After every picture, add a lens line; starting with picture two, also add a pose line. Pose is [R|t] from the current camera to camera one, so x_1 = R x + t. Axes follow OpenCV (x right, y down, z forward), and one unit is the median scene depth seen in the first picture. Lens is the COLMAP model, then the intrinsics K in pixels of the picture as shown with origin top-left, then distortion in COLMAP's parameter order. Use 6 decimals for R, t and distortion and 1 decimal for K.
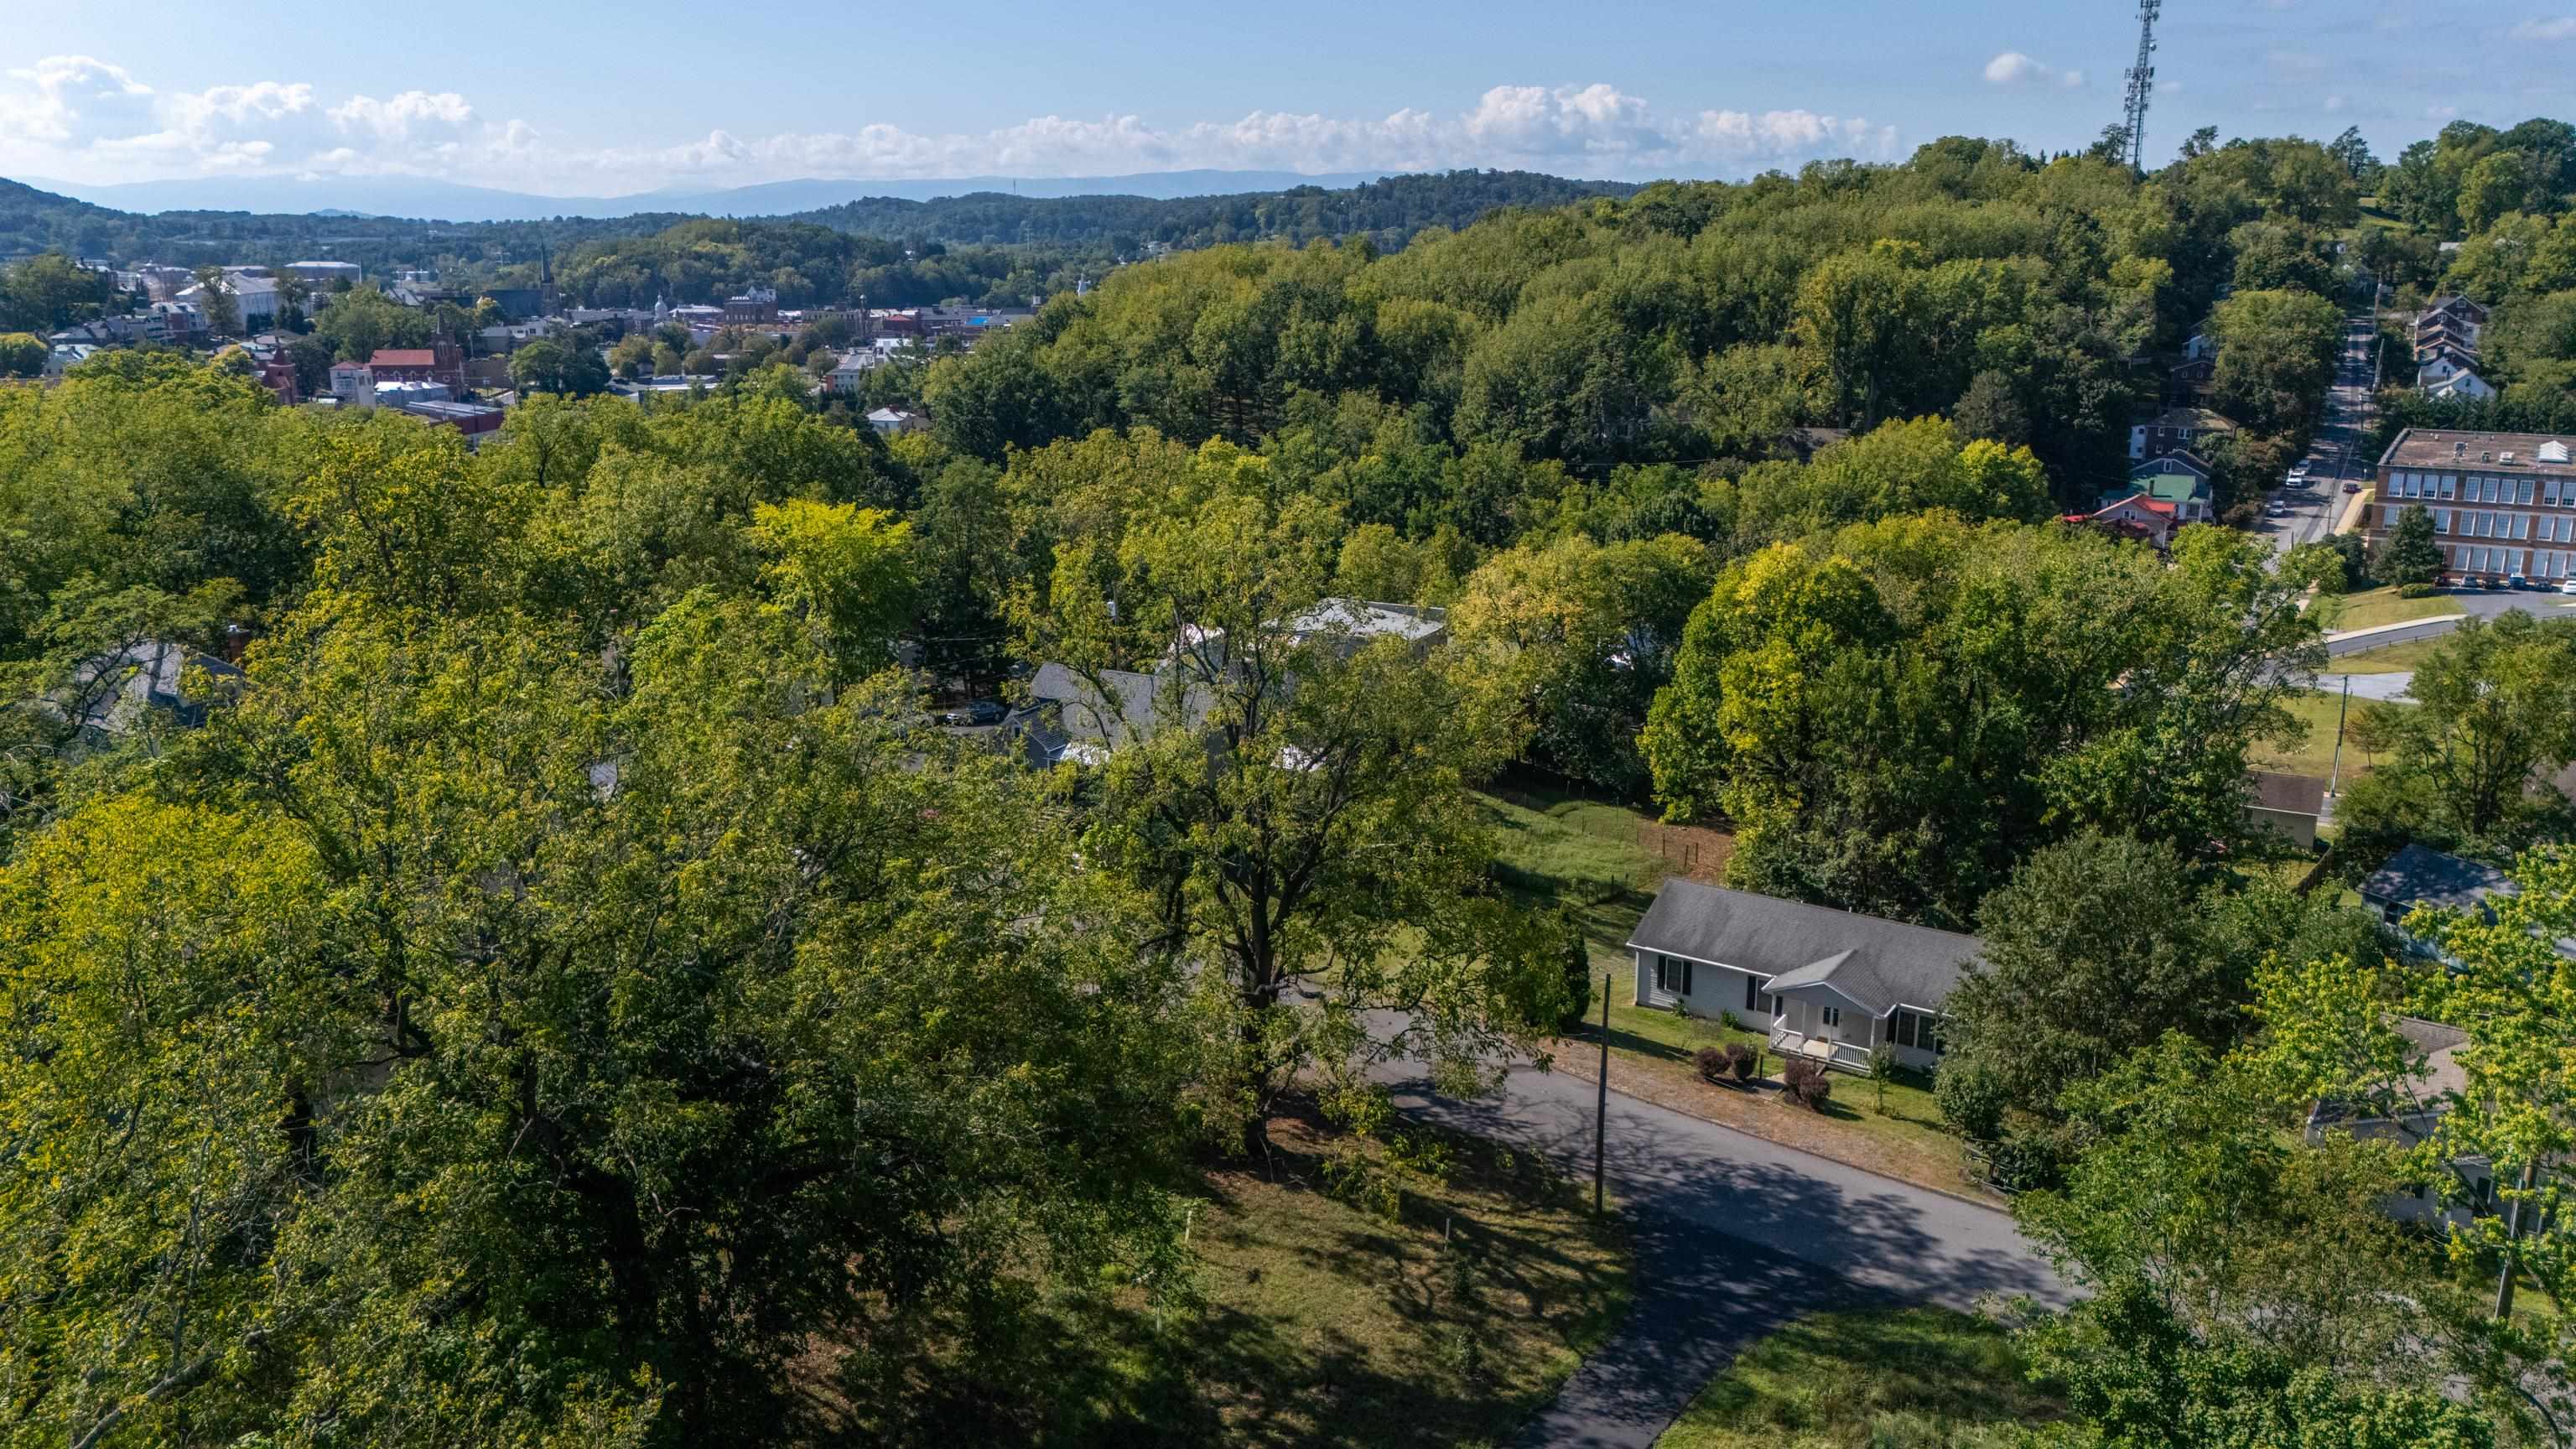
lens RADIAL K [[1878.0, 0, 1284.1], [0, 1878.0, 738.5], [0, 0, 1]] dist [0.054901, -0.053210]
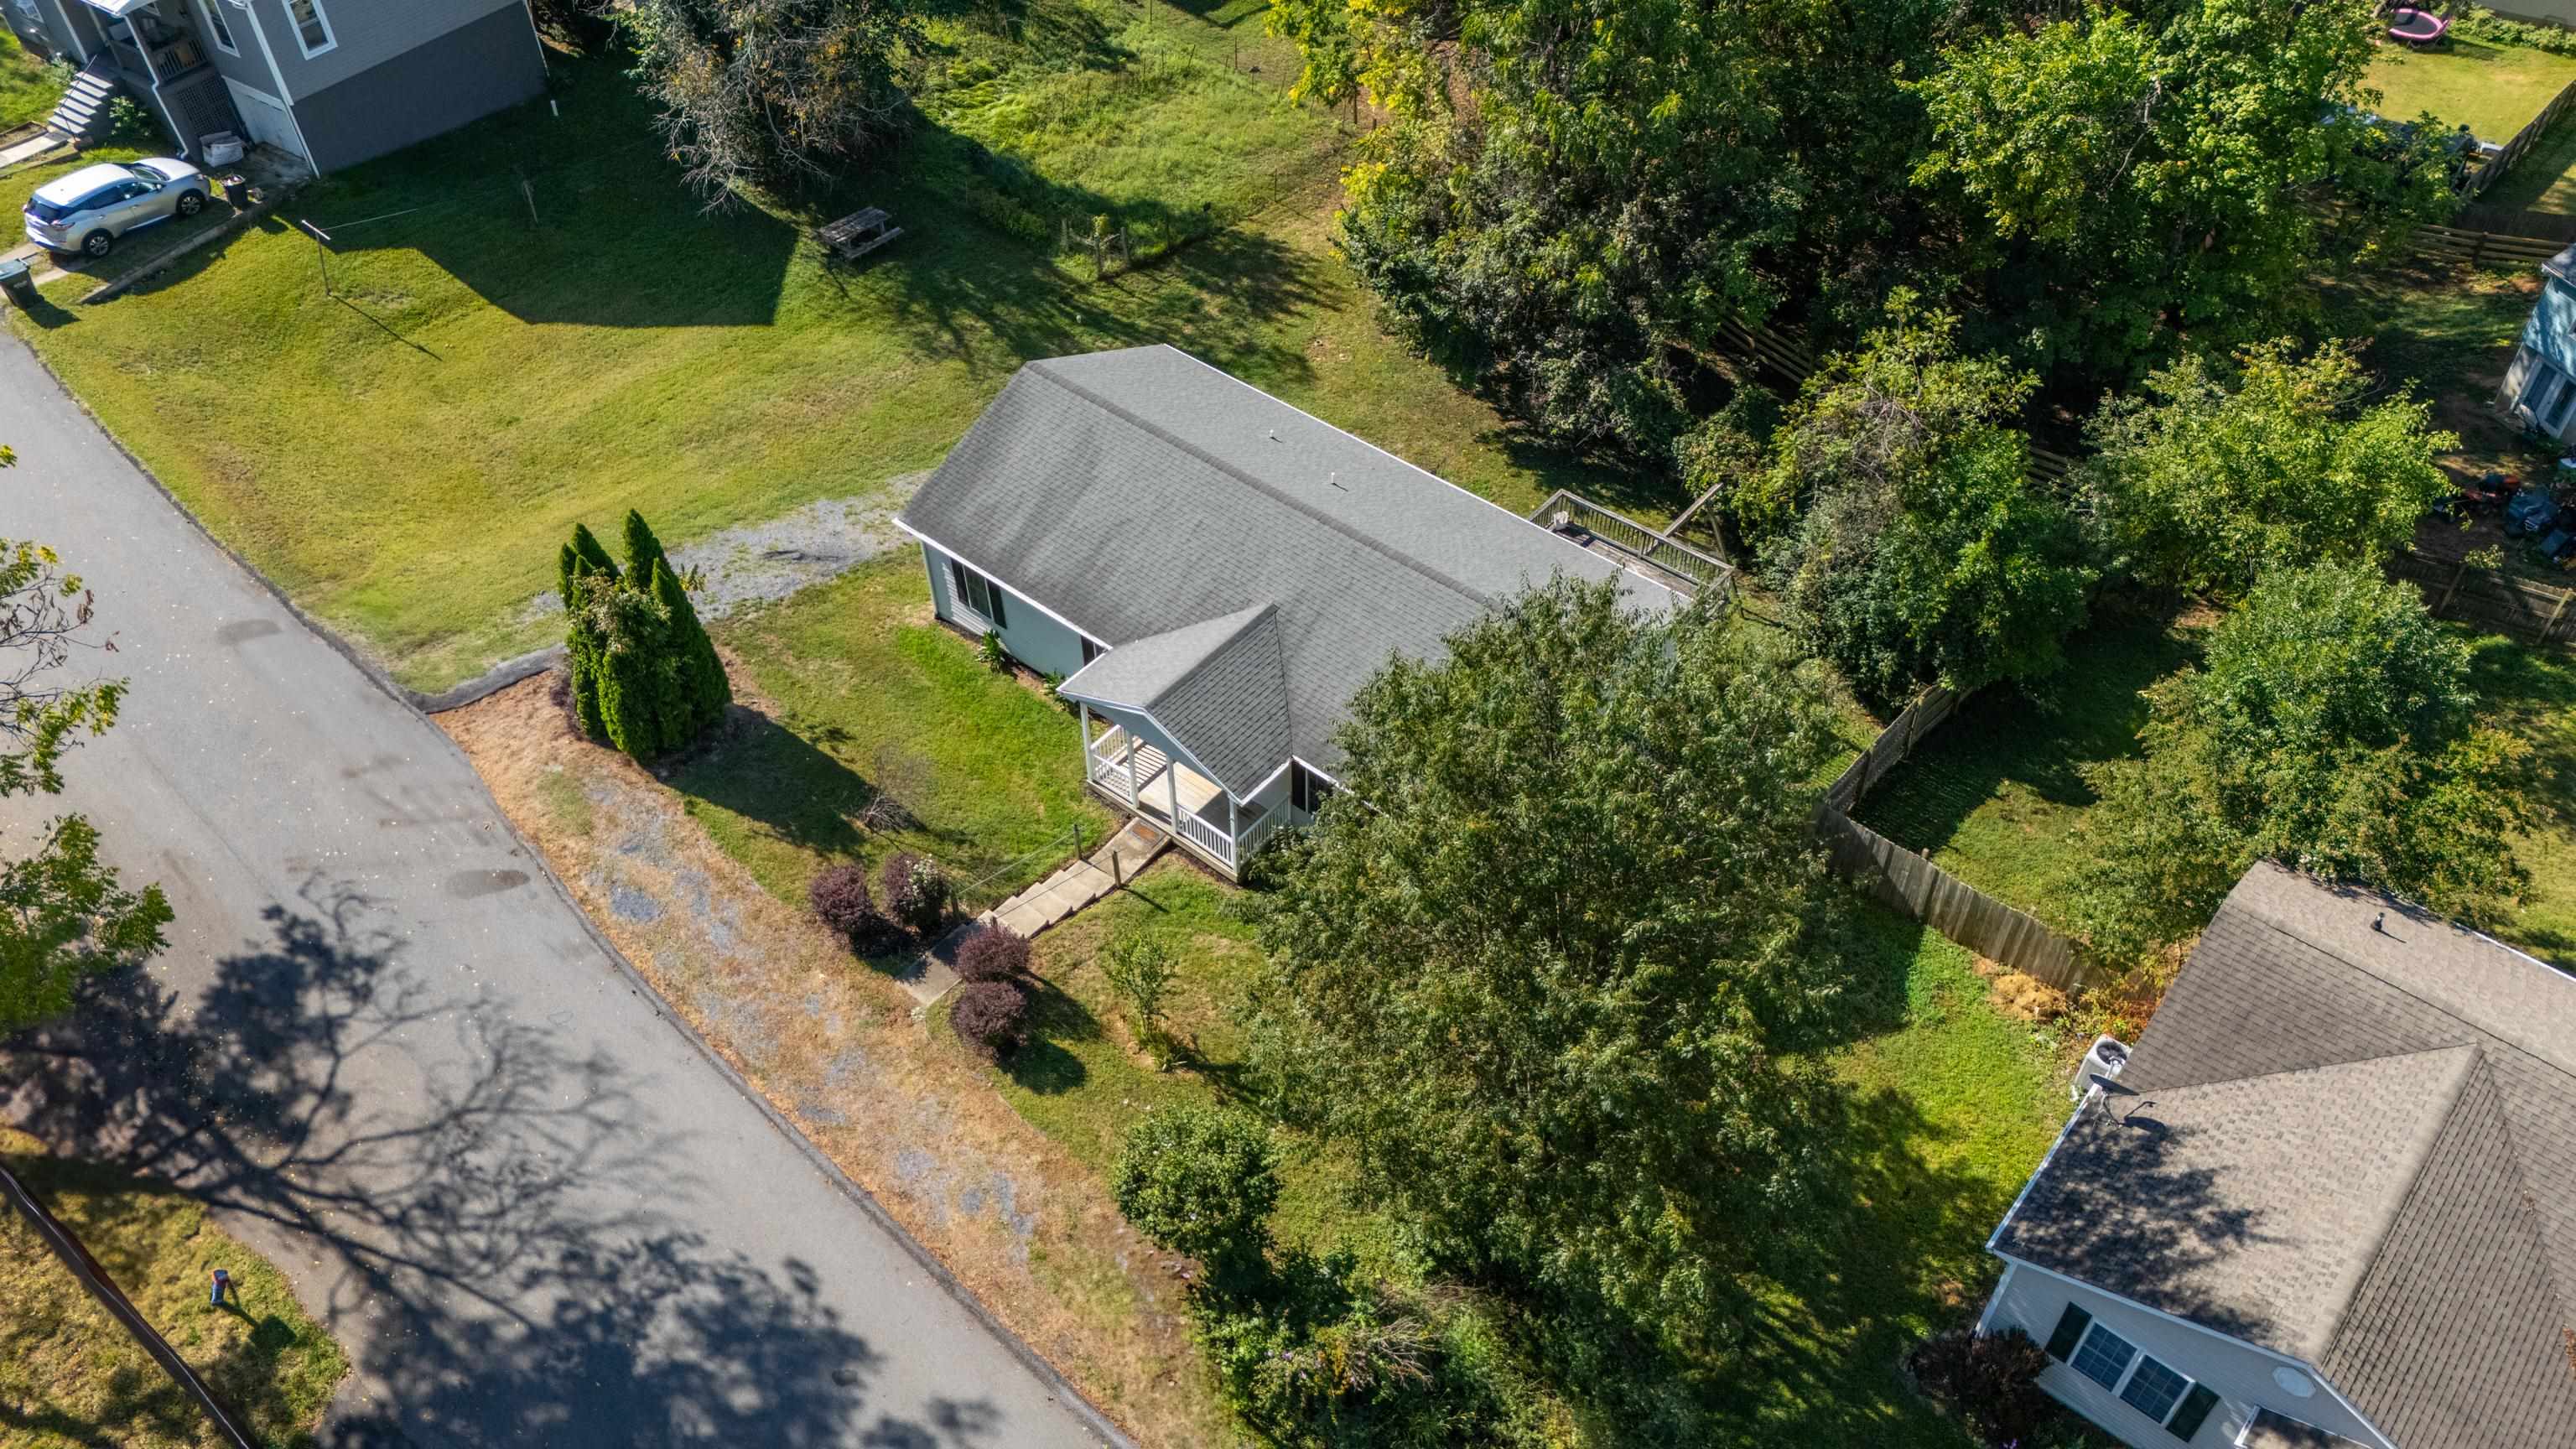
lens RADIAL K [[1820.0, 0, 1279.8], [0, 1820.0, 765.8], [0, 0, 1]] dist [0.082445, -0.091306]
pose [[0.994585, 0.058275, -0.086047, 0.093469], [-0.004287, 0.850288, 0.526299, -0.027081], [0.103834, -0.523081, 0.845934, 0.157231]]
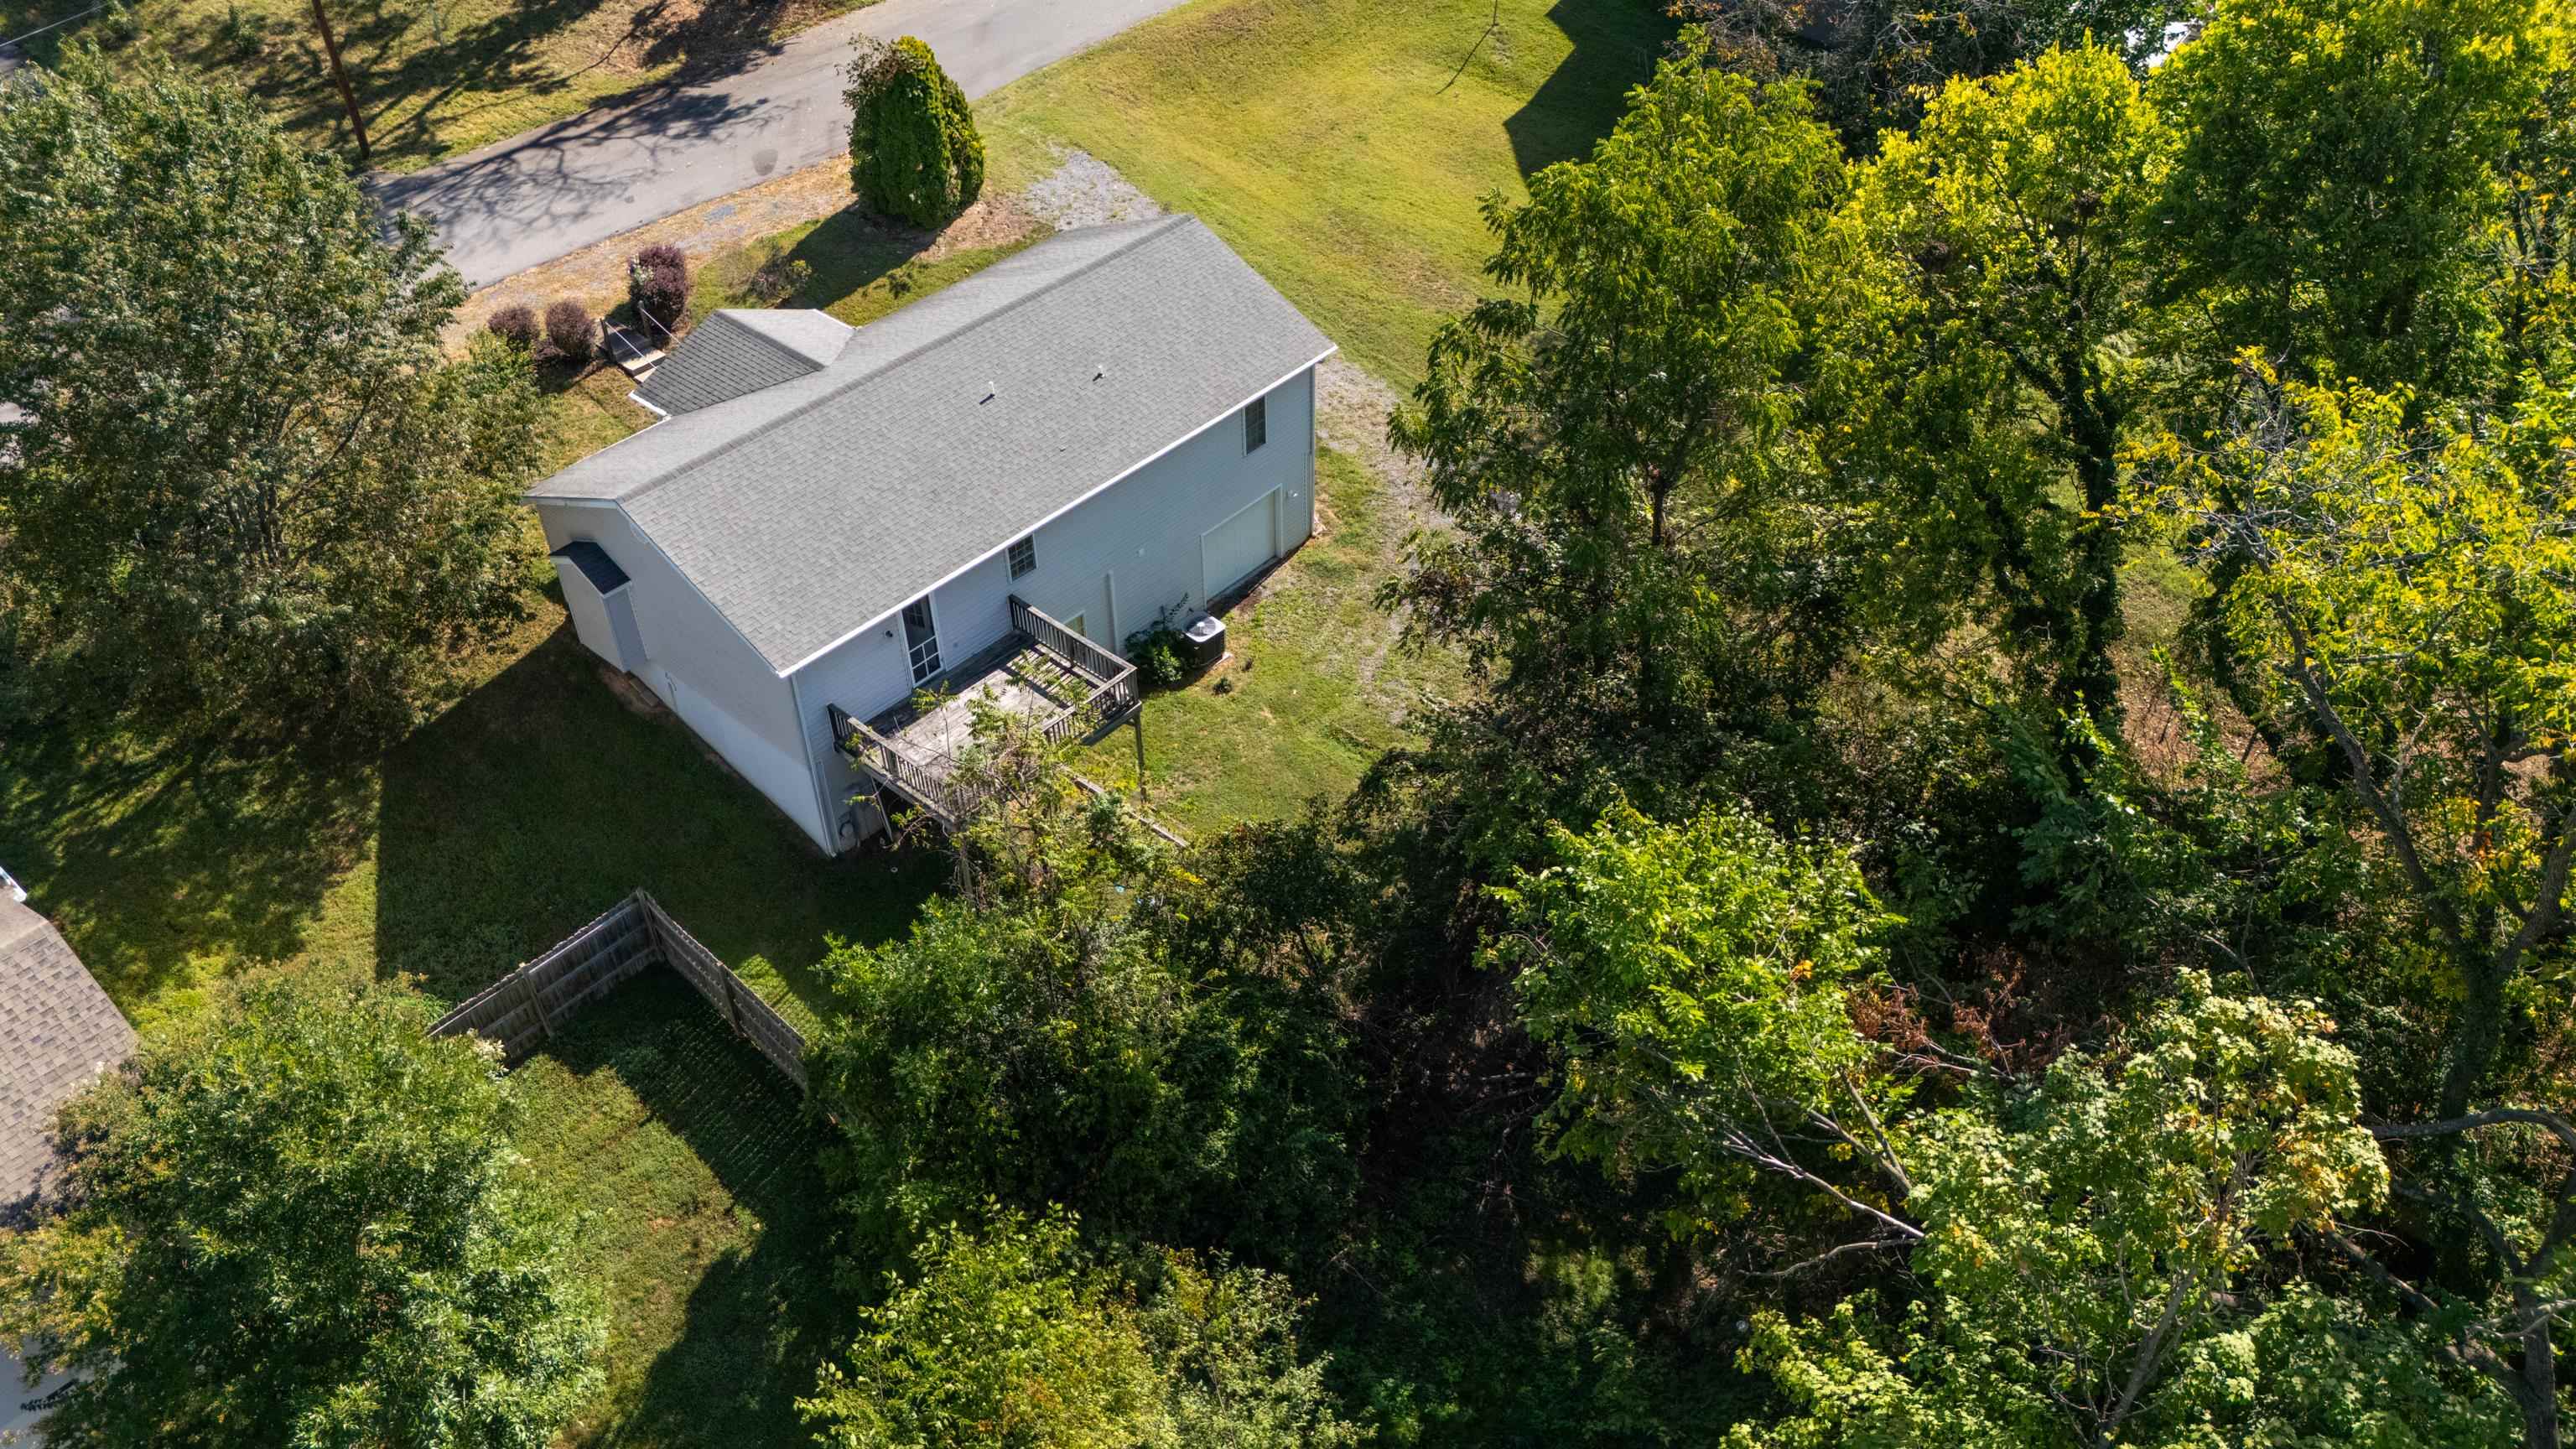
lens RADIAL K [[1878.0, 0, 1284.1], [0, 1878.0, 738.5], [0, 0, 1]] dist [0.054901, -0.053210]
pose [[-0.116370, 0.647228, -0.753362, 0.197626], [-0.258713, 0.712577, 0.652152, -0.047995], [0.958919, 0.270796, 0.084524, 0.297679]]
